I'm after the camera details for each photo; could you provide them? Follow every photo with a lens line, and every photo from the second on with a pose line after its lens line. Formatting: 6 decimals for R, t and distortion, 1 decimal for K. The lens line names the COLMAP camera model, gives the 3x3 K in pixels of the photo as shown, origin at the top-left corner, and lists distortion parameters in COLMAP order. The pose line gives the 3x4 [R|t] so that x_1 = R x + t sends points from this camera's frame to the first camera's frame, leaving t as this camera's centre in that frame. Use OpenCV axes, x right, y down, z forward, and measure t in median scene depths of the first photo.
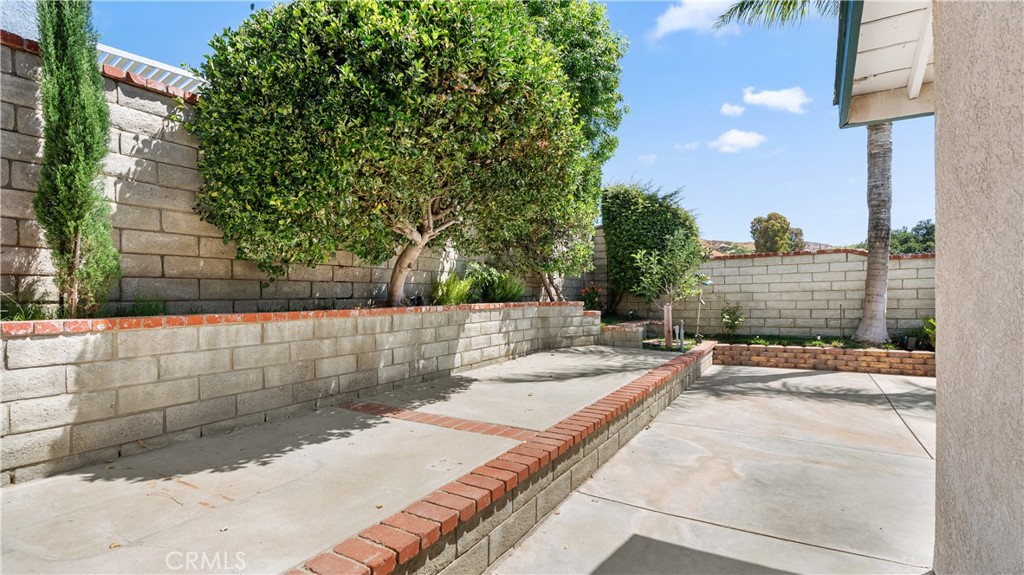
lens RADIAL K [[473.1, 0, 515.5], [0, 473.1, 300.6], [0, 0, 1]] dist [-0.001525, -0.000140]
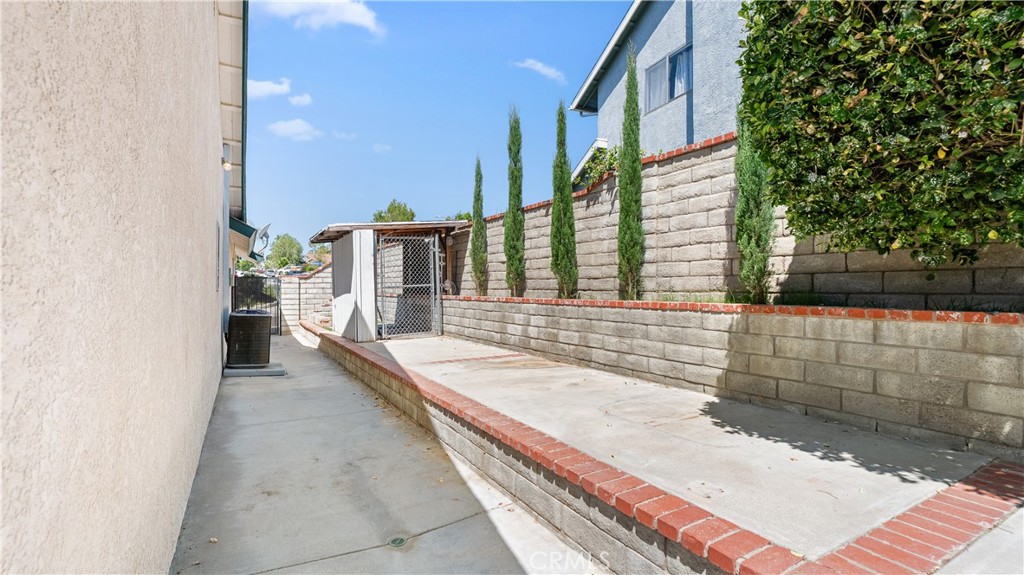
lens RADIAL K [[473.1, 0, 515.5], [0, 473.1, 300.6], [0, 0, 1]] dist [-0.001525, -0.000140]
pose [[-0.484996, 0.030659, -0.873979, 0.642197], [-0.007230, 0.999211, 0.039065, -0.021933], [0.874486, 0.025265, -0.484391, 0.936393]]
